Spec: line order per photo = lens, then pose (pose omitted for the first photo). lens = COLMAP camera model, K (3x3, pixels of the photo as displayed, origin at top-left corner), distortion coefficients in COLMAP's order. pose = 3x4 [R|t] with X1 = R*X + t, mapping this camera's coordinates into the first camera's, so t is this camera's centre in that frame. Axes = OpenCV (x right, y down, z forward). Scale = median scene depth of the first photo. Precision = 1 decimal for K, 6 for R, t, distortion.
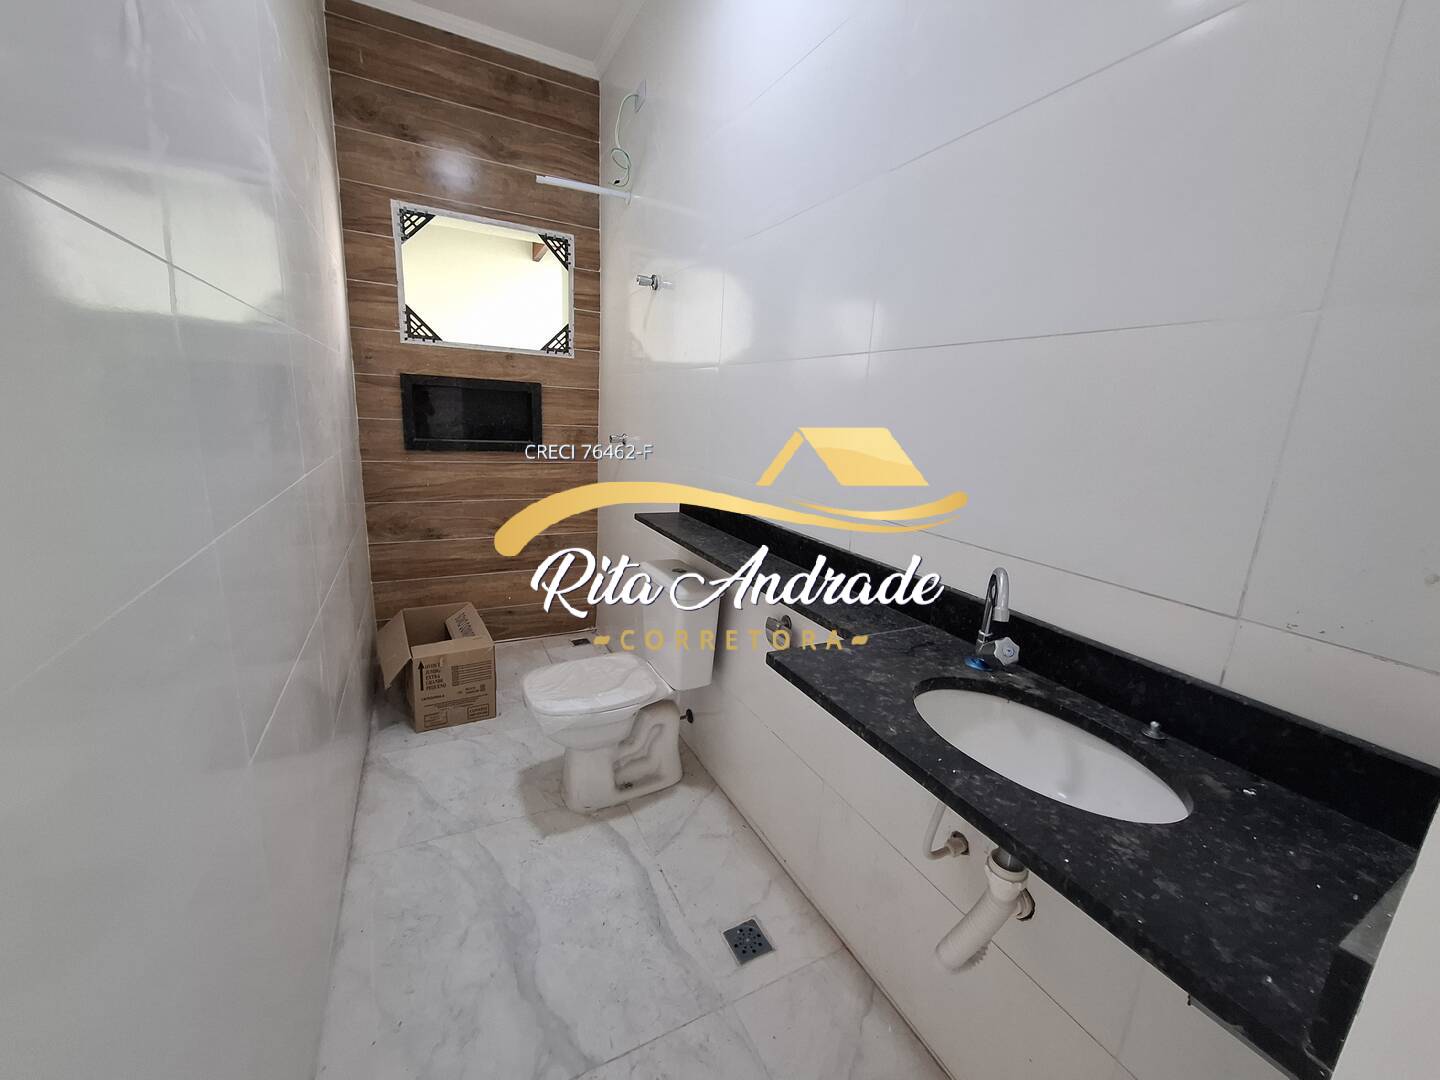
lens RADIAL K [[566.0, 0, 720.6], [0, 566.0, 539.2], [0, 0, 1]] dist [0.000026, -0.000491]
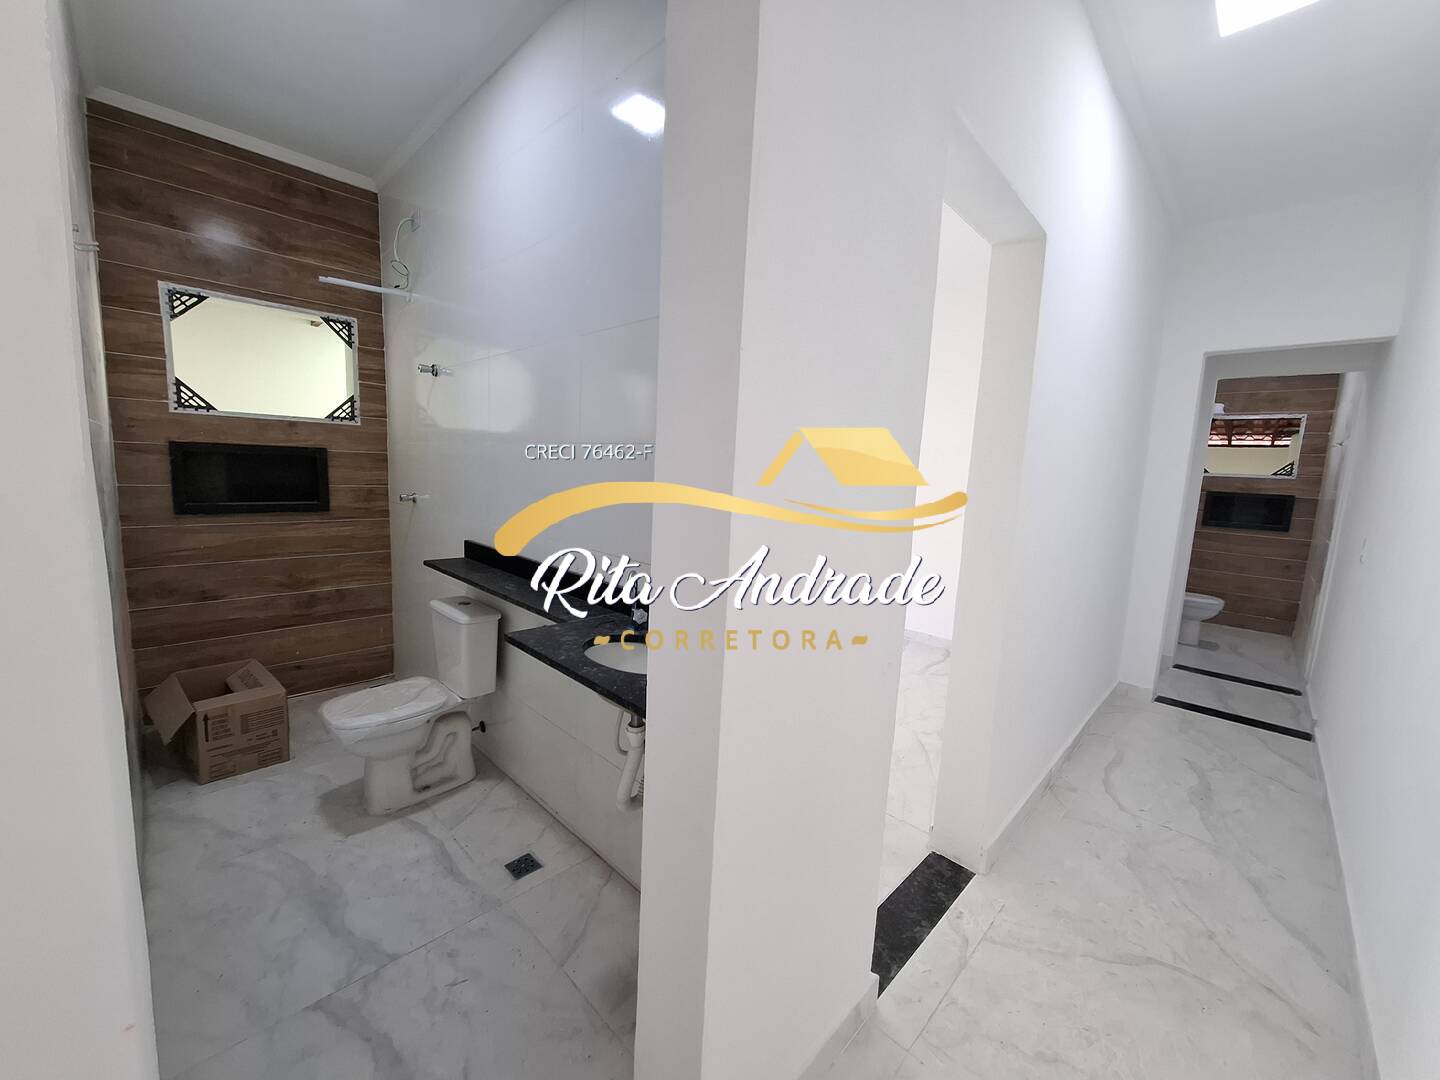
lens RADIAL K [[566.0, 0, 720.8], [0, 566.0, 541.3], [0, 0, 1]] dist [0.000026, -0.000491]
pose [[0.951407, -0.052995, 0.303343, 0.077385], [0.075811, 0.995071, -0.063931, 0.034539], [-0.298459, 0.083821, 0.950734, -0.300204]]
